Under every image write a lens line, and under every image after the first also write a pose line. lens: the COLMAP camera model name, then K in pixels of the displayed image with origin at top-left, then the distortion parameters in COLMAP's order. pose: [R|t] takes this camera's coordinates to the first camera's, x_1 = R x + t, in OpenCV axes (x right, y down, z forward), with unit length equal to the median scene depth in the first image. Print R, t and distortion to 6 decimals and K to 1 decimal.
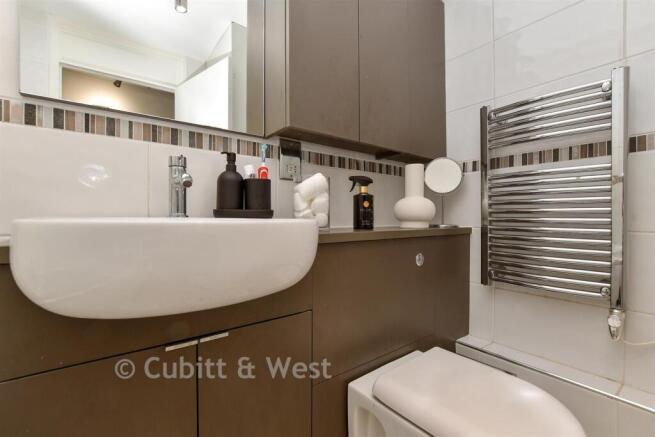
lens RADIAL K [[290.6, 0, 326.5], [0, 290.6, 219.4], [0, 0, 1]] dist [-0.023692, 0.003808]
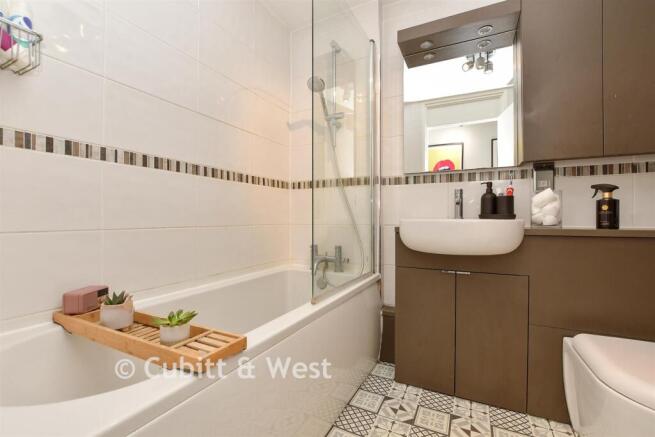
lens RADIAL K [[290.6, 0, 327.3], [0, 290.6, 218.2], [0, 0, 1]] dist [-0.023692, 0.003808]
pose [[0.432044, 0.001724, -0.901851, 0.823497], [0.000899, 0.999997, 0.002343, -0.014703], [0.901852, -0.001823, 0.432041, -0.644949]]
